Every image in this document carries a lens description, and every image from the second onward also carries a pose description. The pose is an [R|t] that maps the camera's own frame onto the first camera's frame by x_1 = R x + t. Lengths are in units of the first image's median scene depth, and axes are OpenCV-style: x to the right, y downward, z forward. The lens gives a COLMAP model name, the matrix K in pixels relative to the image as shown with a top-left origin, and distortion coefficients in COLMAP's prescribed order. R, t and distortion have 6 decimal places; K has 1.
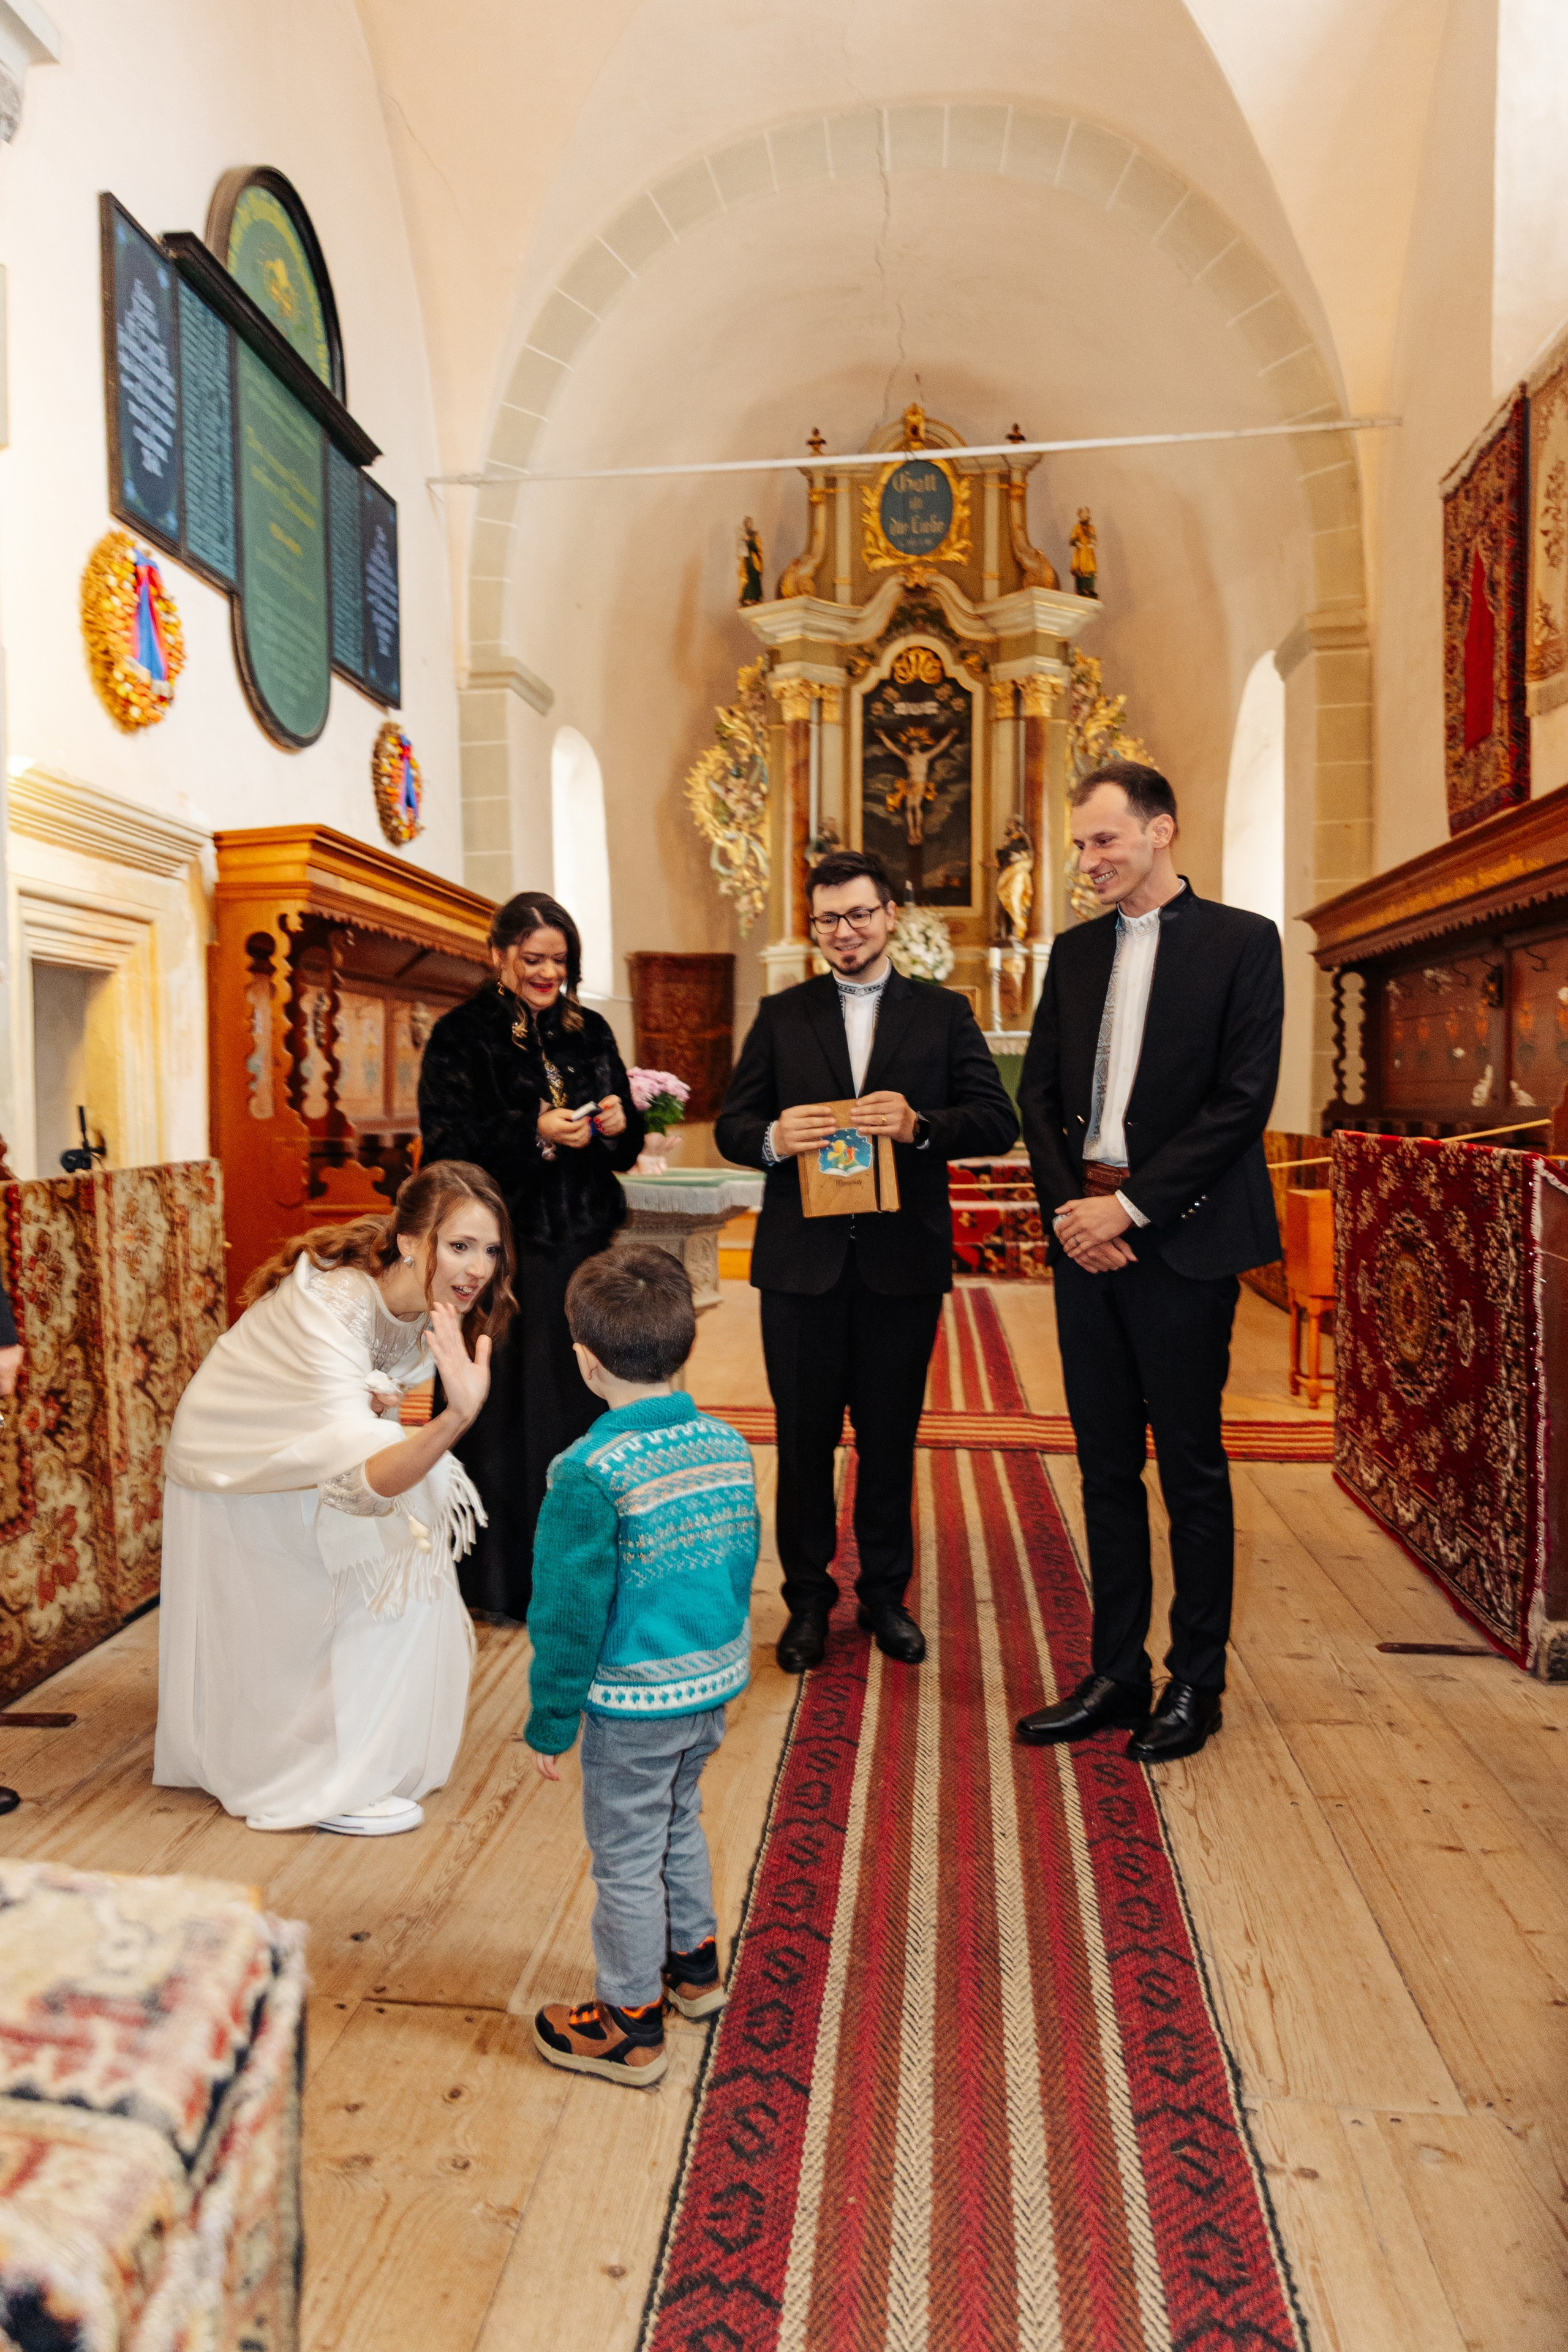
lens RADIAL K [[2069.4, 0, 670.5], [0, 2069.4, 1209.1], [0, 0, 1]] dist [-0.000028, -0.022920]
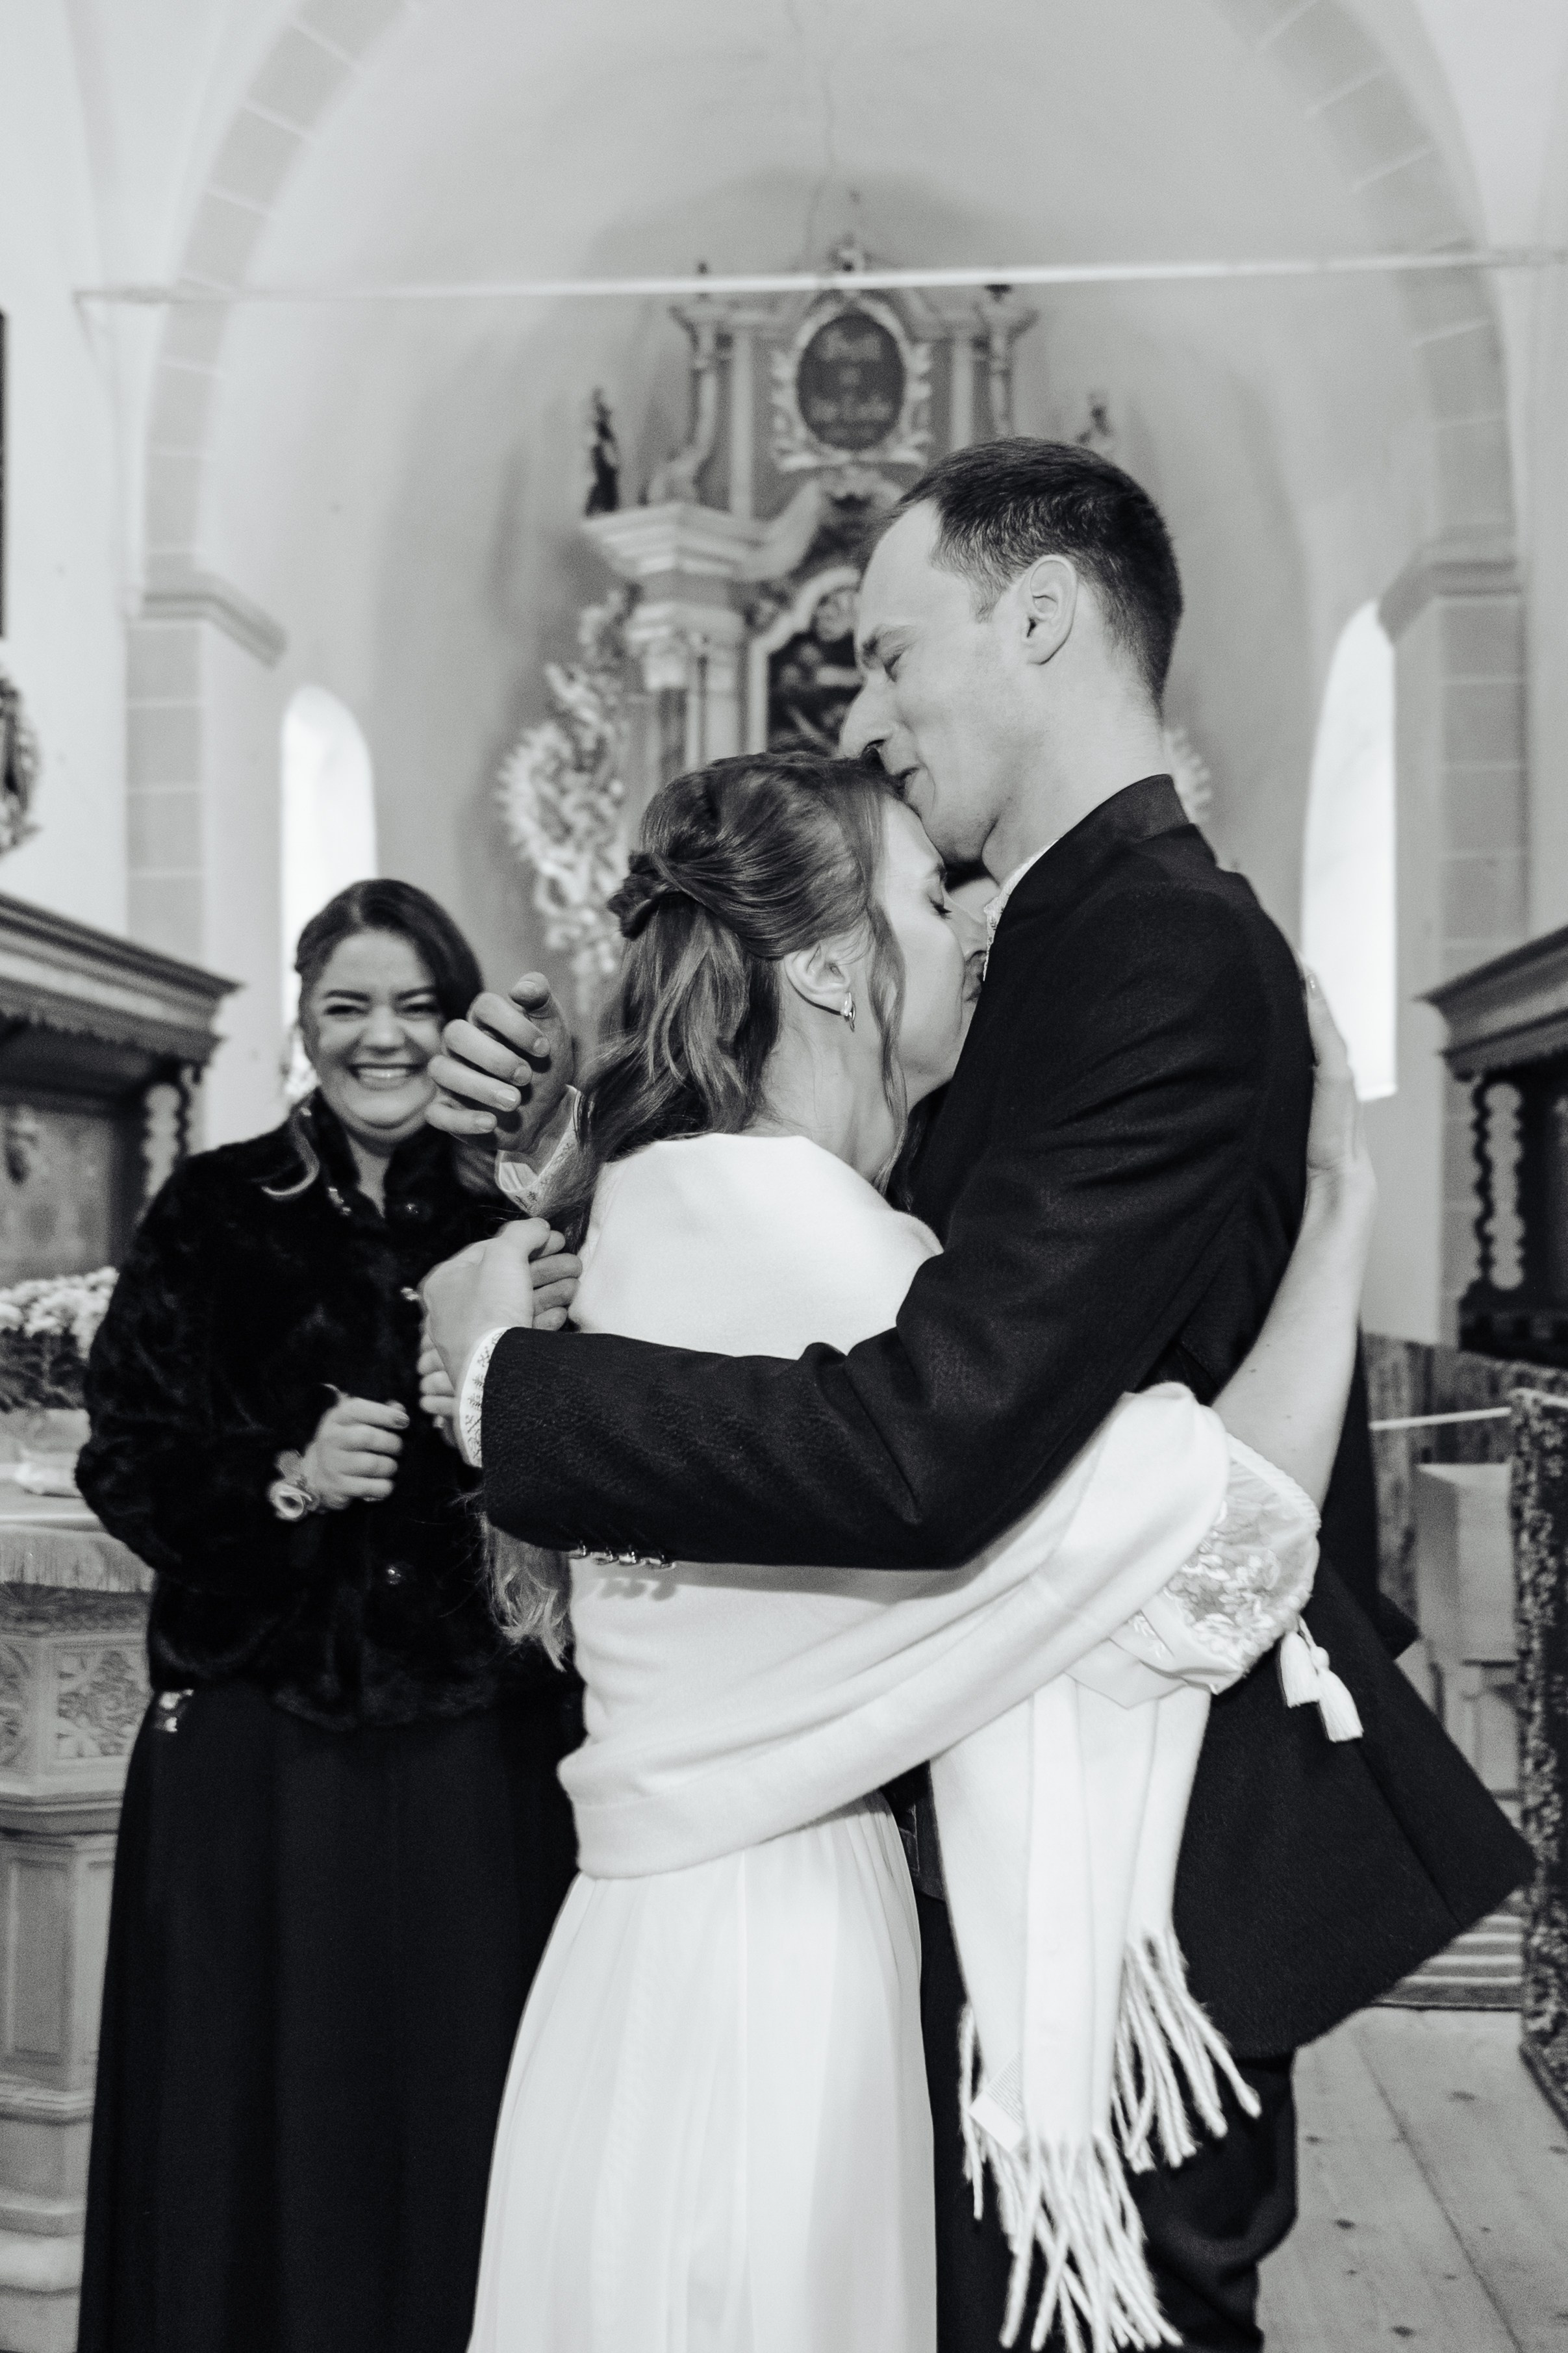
lens RADIAL K [[2462.4, 0, 814.3], [0, 2462.4, 1135.7], [0, 0, 1]] dist [-0.000239, 0.000000]
pose [[0.997870, 0.015771, 0.063301, 0.060640], [-0.010468, 0.996474, -0.083247, -0.029057], [-0.064390, 0.082407, 0.994516, 0.227419]]
